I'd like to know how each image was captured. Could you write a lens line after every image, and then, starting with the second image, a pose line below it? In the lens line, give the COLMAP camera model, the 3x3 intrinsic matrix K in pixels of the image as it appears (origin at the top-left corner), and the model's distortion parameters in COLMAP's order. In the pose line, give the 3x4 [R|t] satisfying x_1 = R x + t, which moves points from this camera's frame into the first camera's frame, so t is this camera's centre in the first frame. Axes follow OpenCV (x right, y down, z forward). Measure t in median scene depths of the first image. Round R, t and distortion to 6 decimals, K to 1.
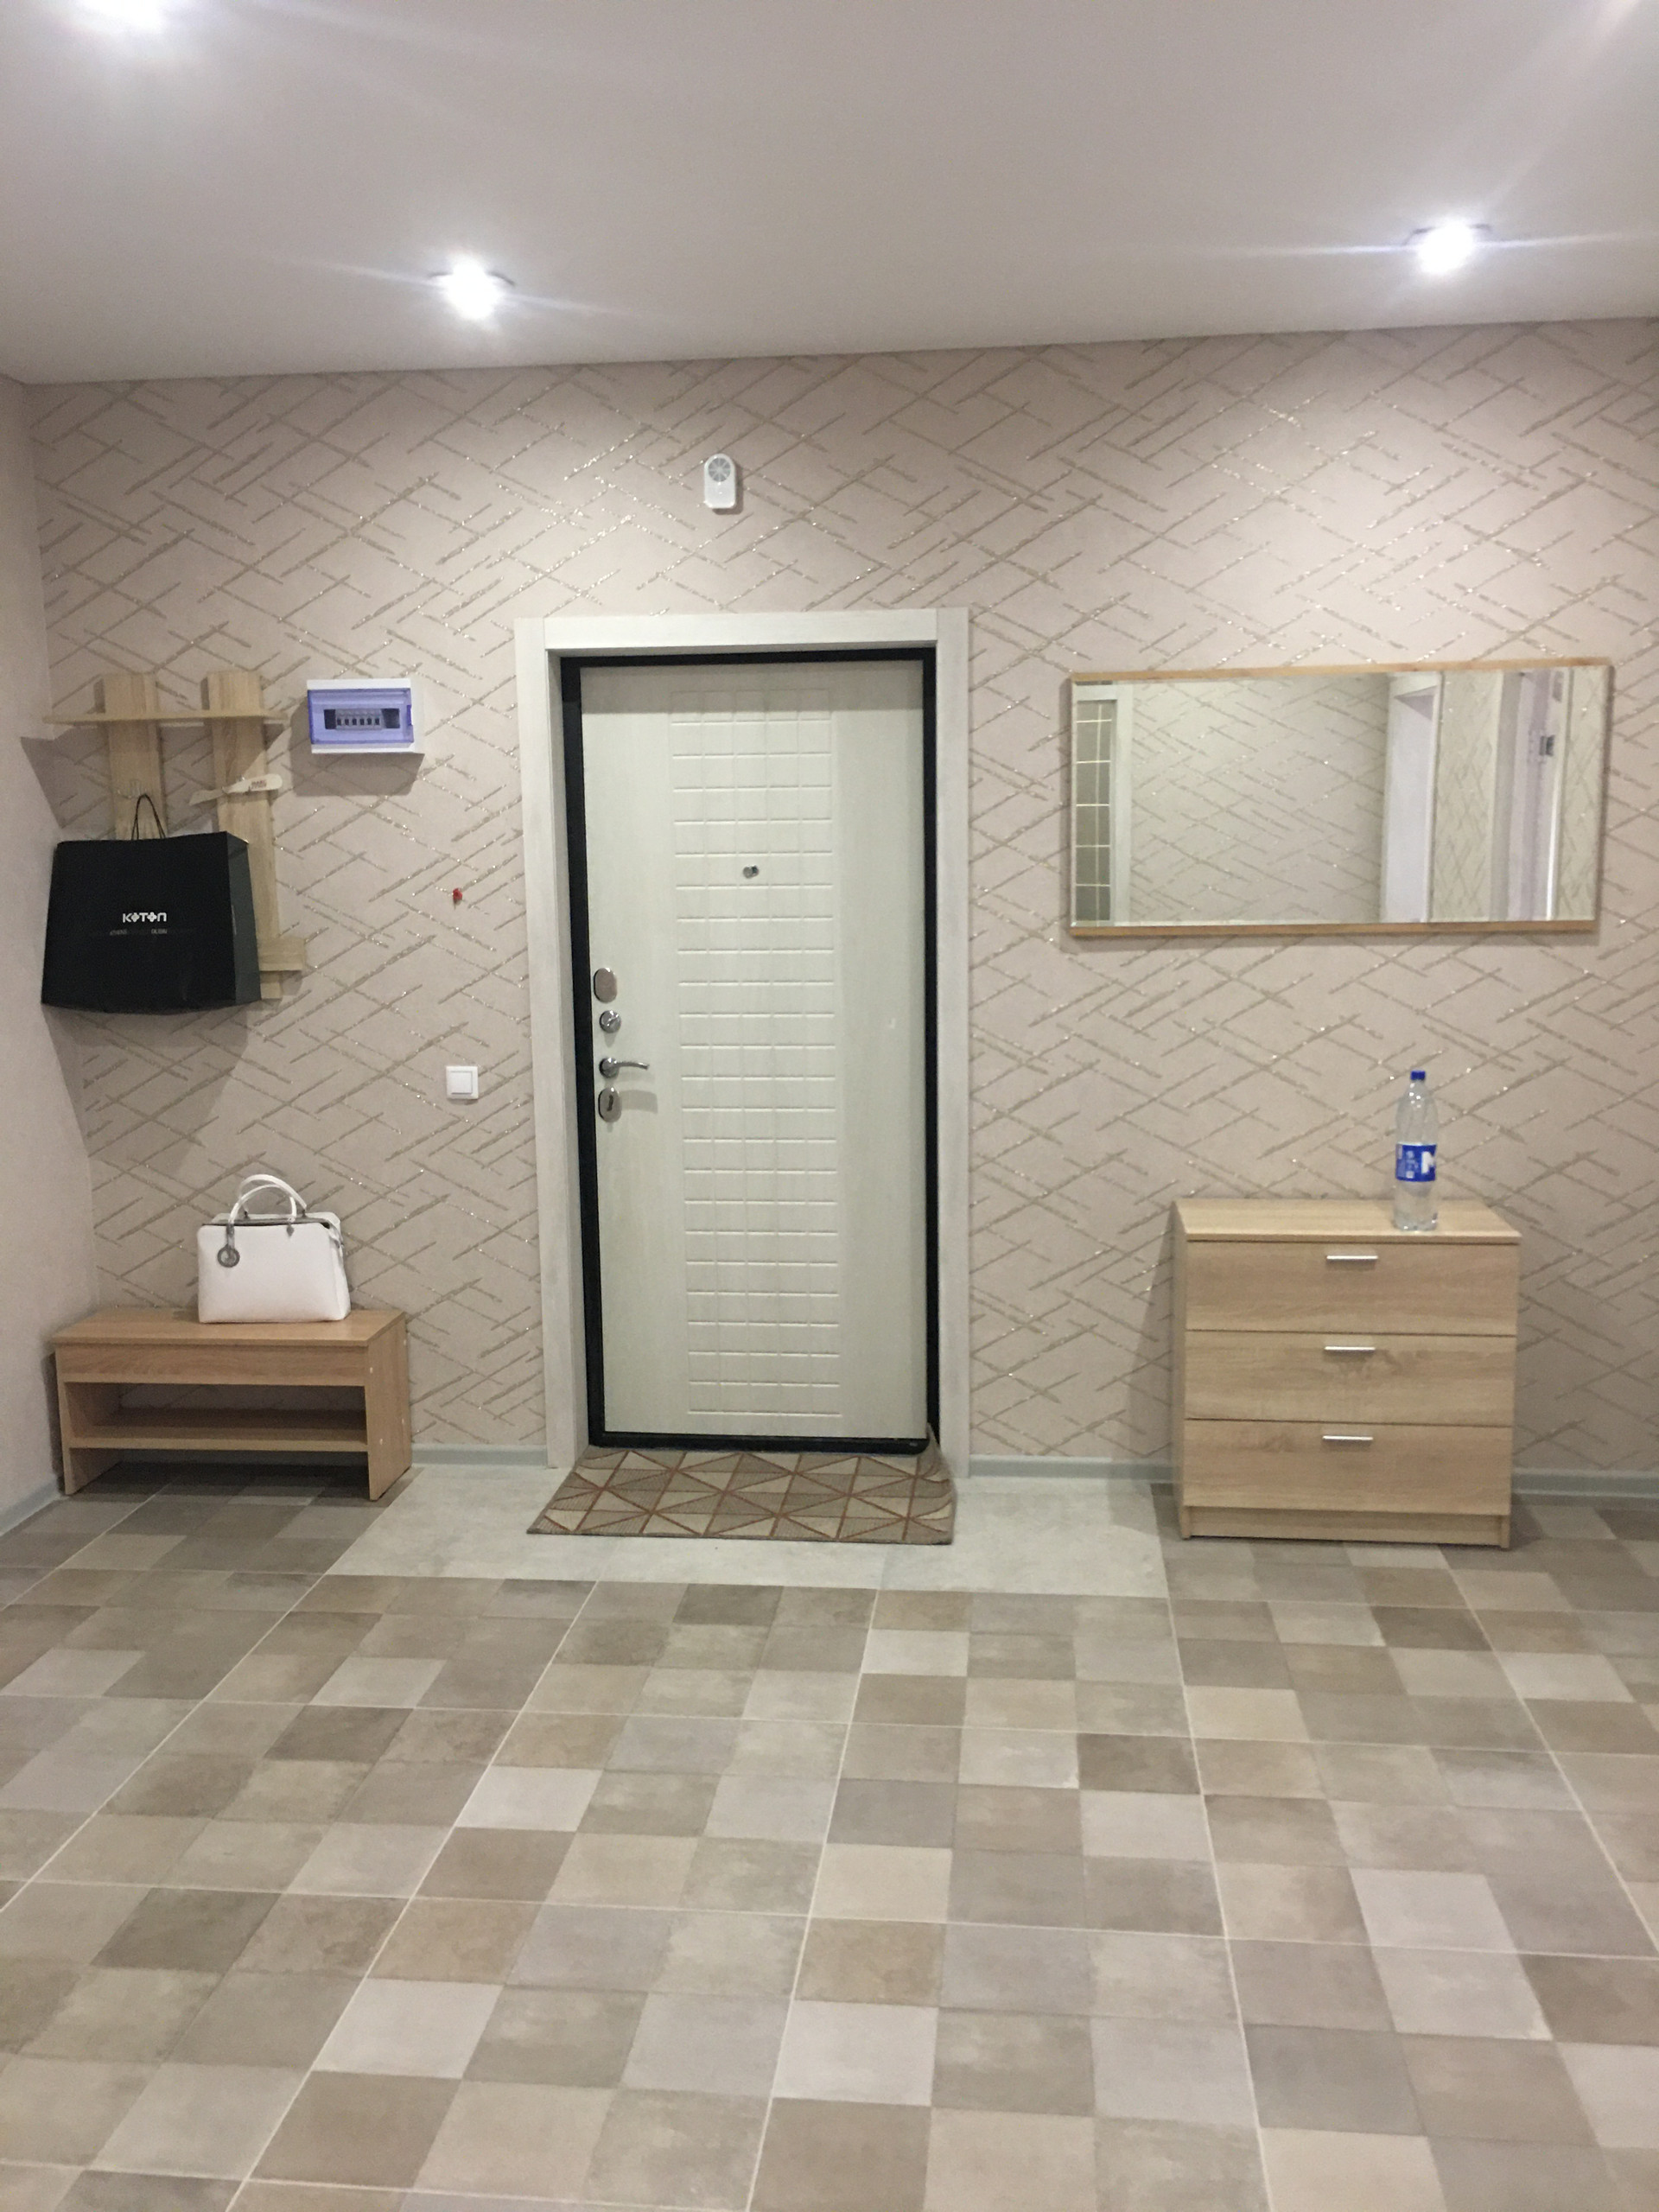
lens RADIAL K [[1888.8, 0, 840.5], [0, 1888.8, 1116.7], [0, 0, 1]] dist [0.063941, -0.069107]
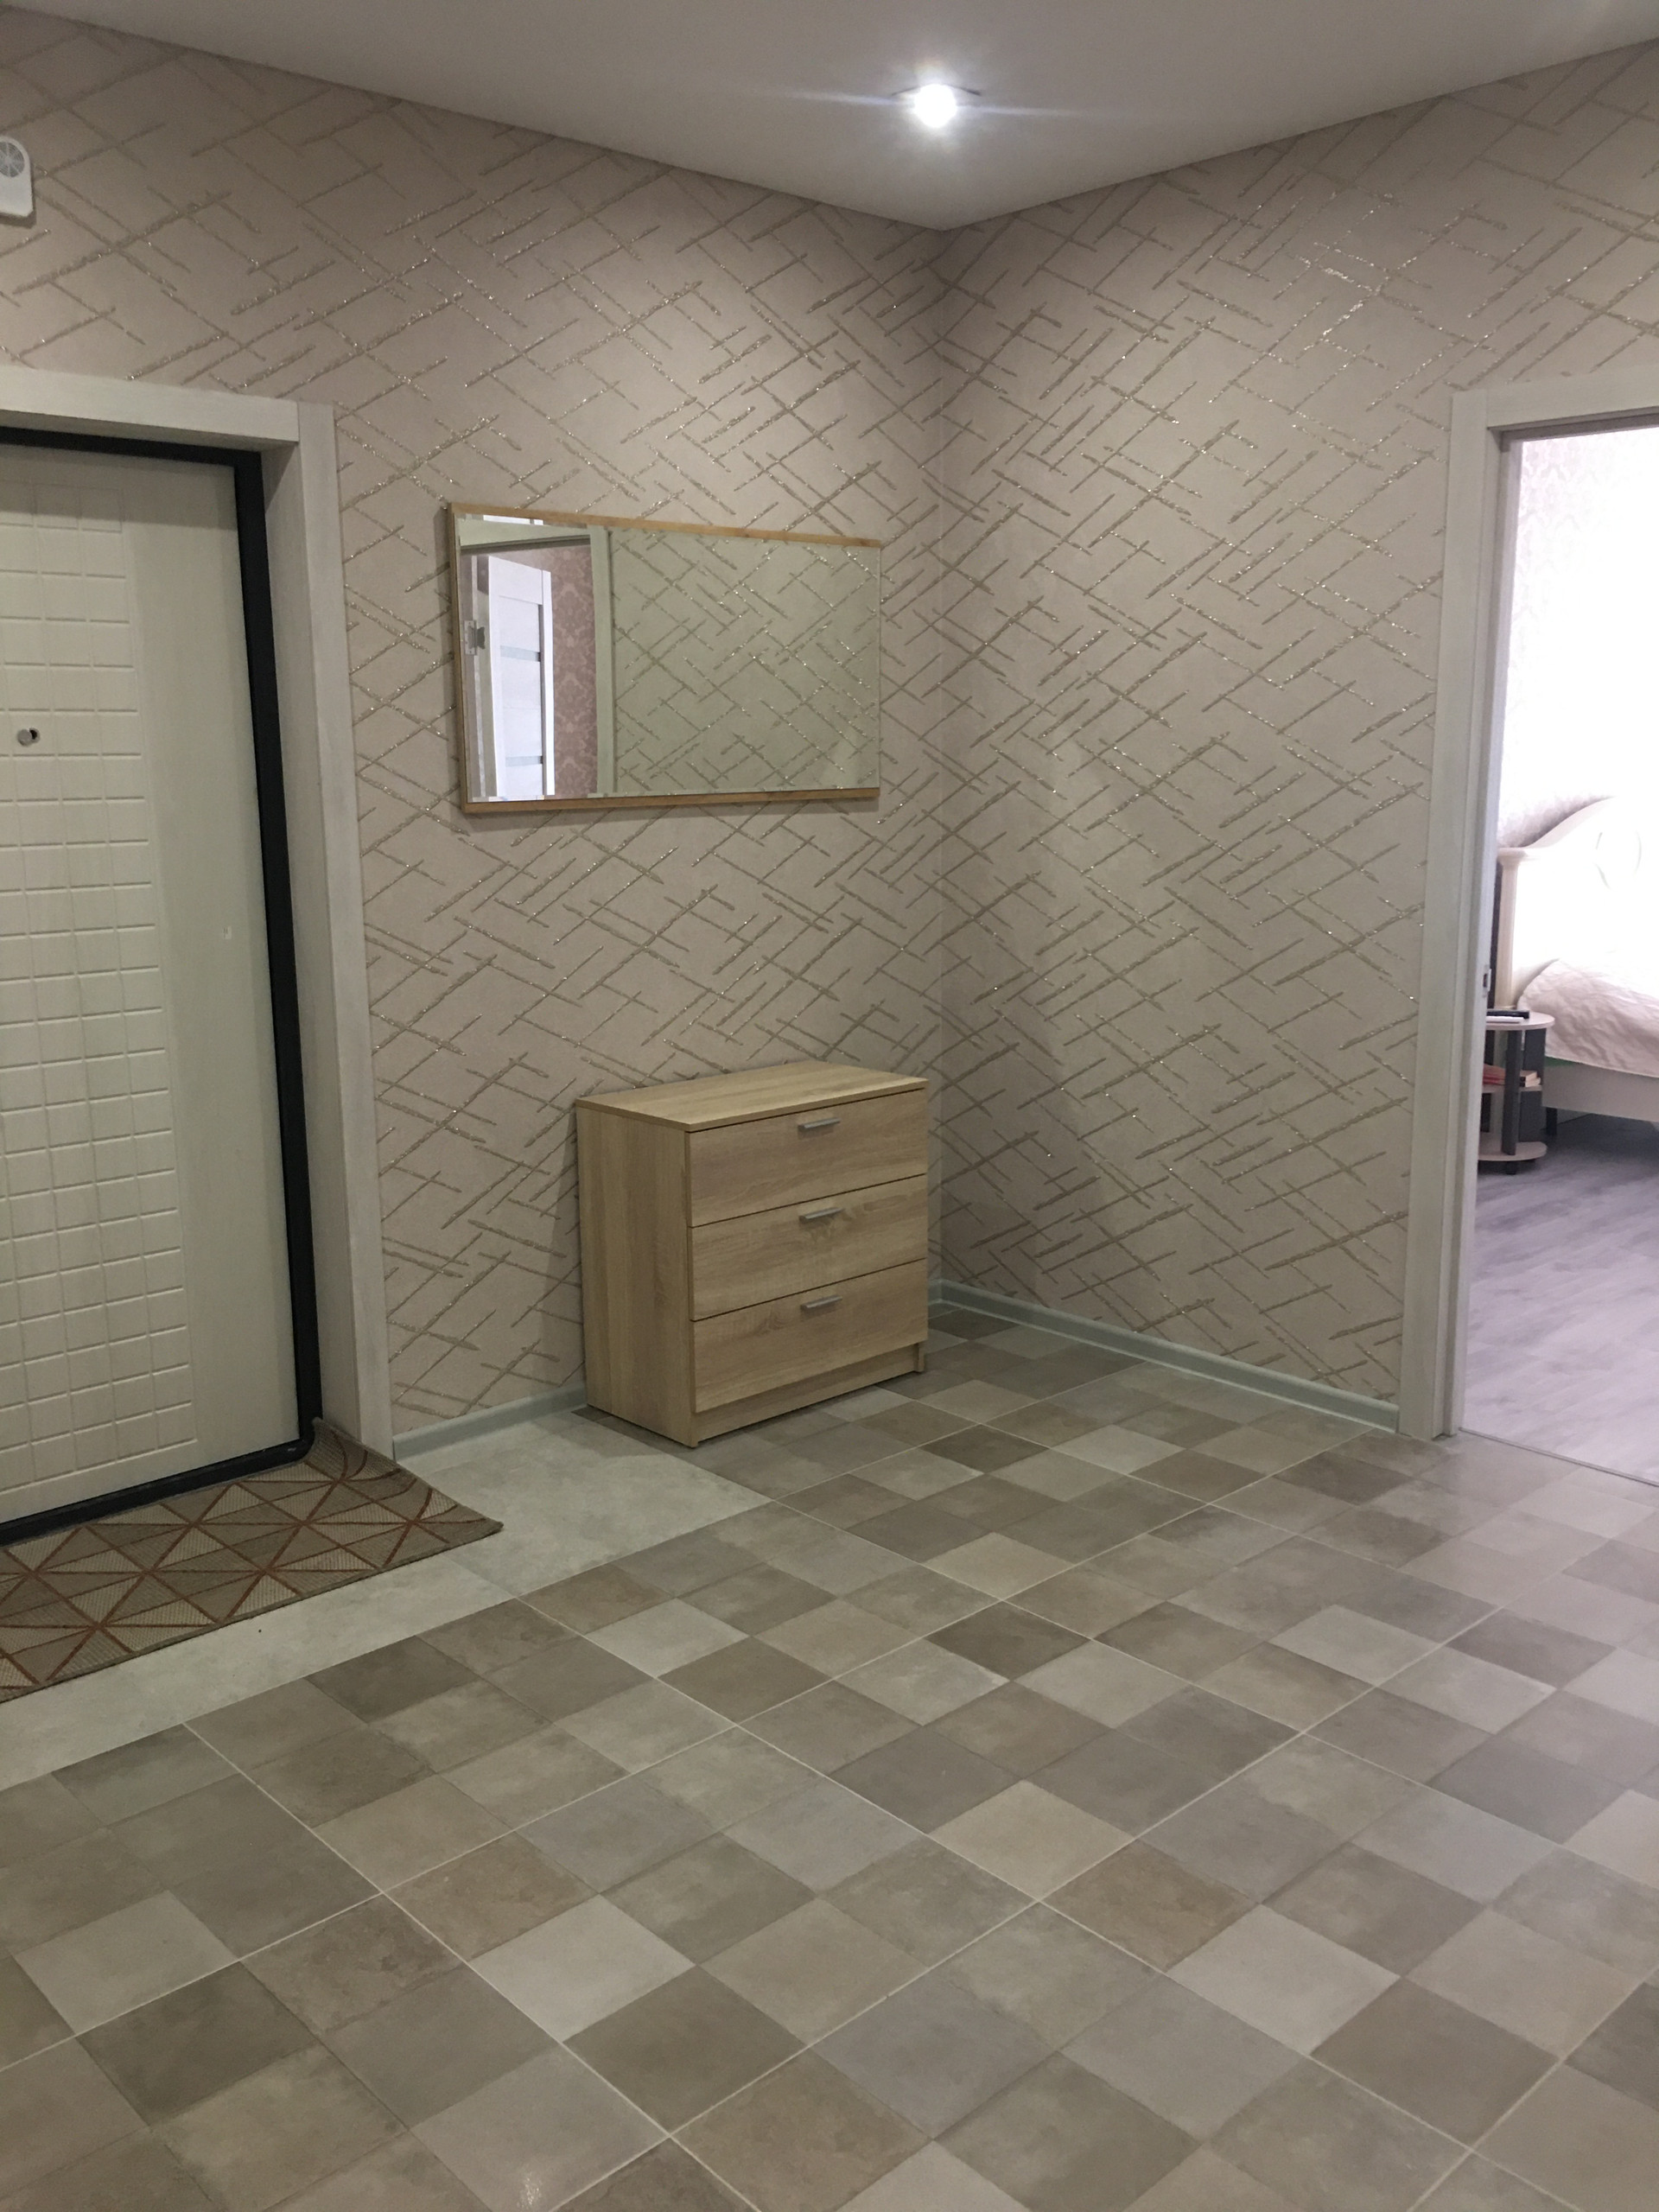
lens RADIAL K [[1888.8, 0, 815.6], [0, 1888.8, 1103.2], [0, 0, 1]] dist [0.063941, -0.069107]
pose [[0.654878, -0.135908, 0.743414, -0.455883], [0.114918, 0.990166, 0.079785, -0.015443], [-0.746947, 0.033182, 0.664056, 0.323755]]
